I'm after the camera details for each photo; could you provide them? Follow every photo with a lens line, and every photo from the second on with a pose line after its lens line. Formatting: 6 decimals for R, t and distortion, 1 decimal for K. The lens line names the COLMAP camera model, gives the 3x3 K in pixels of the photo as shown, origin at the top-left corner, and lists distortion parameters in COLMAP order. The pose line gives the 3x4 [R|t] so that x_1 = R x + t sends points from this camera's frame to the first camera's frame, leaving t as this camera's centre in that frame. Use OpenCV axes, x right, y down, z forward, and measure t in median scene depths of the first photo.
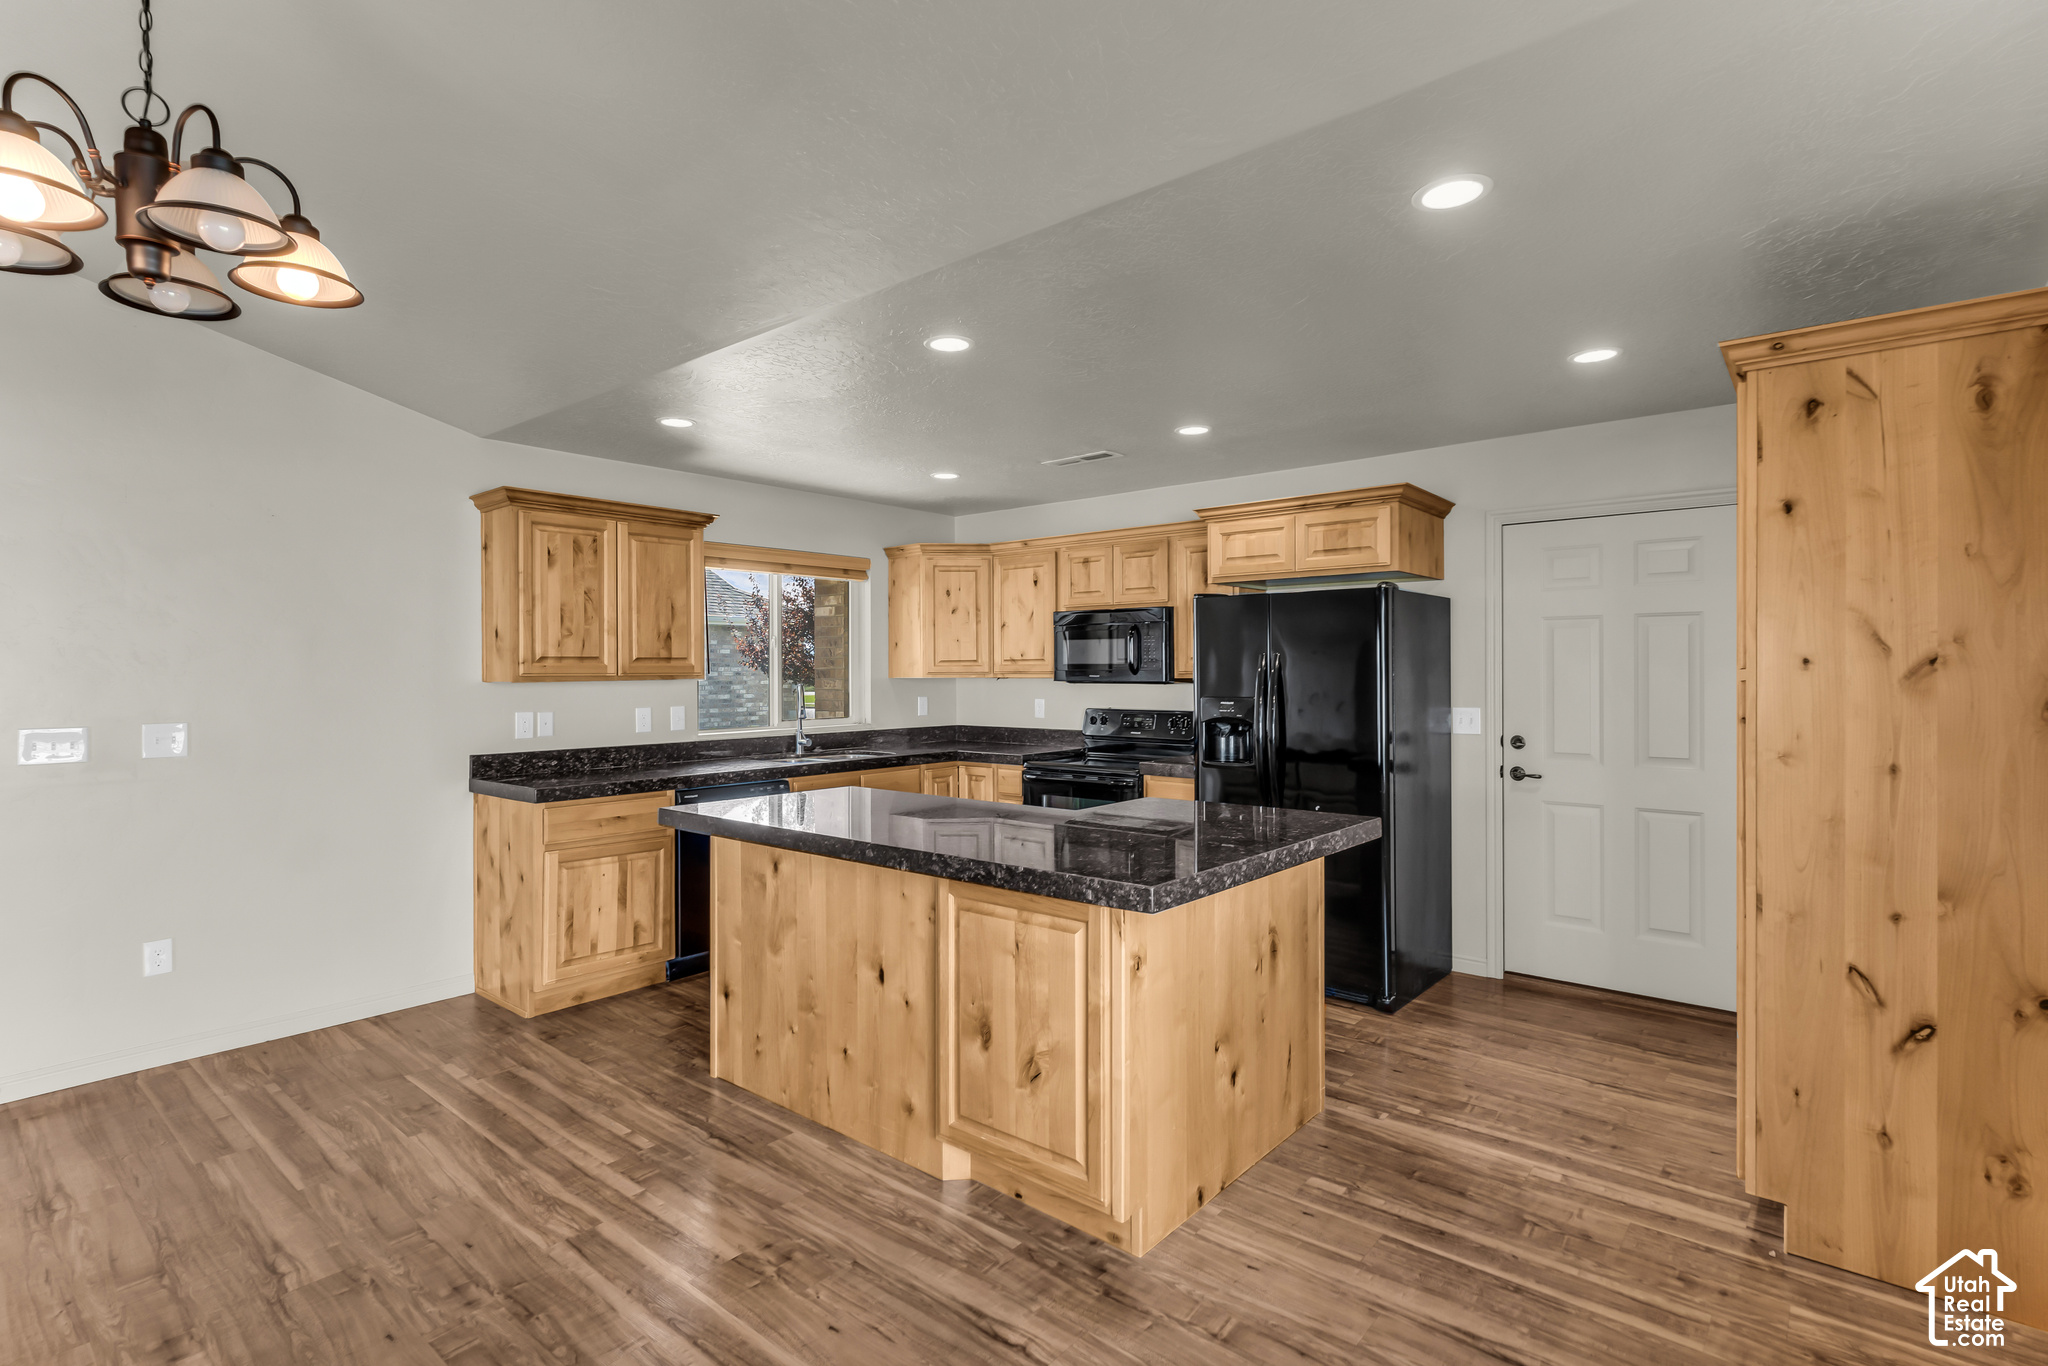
lens RADIAL K [[995.5, 0, 1022.0], [0, 995.5, 678.8], [0, 0, 1]] dist [-0.004493, 0.000074]
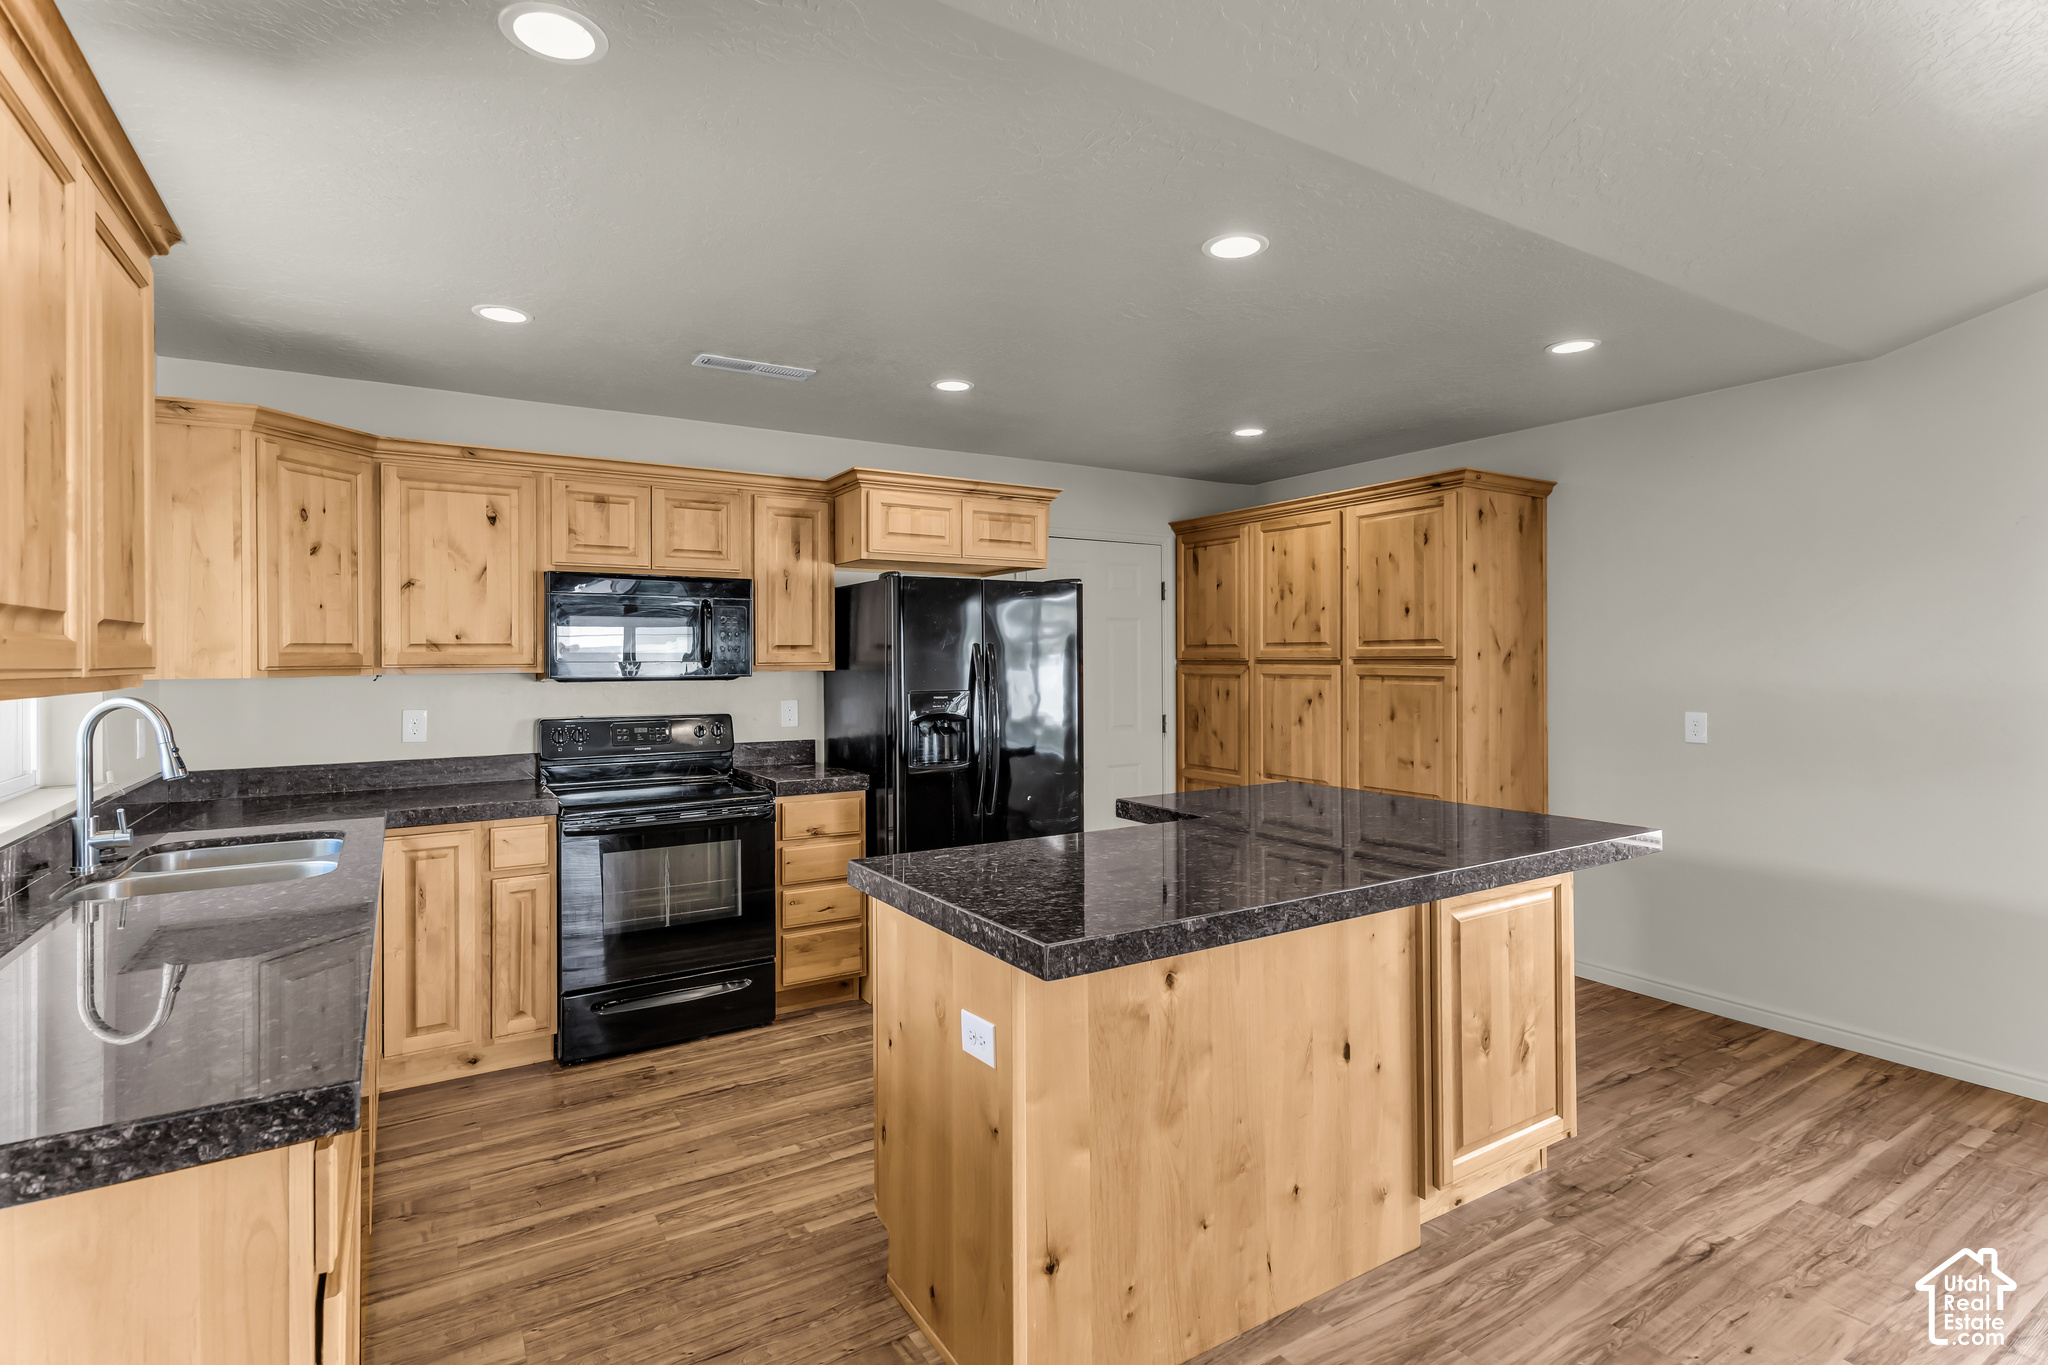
lens RADIAL K [[995.5, 0, 1024.0], [0, 995.5, 668.1], [0, 0, 1]] dist [-0.004493, 0.000074]
pose [[0.301570, -0.004437, 0.953434, -0.931011], [0.011441, 0.999934, 0.001034, -0.002936], [-0.953375, 0.010597, 0.301601, 0.983786]]
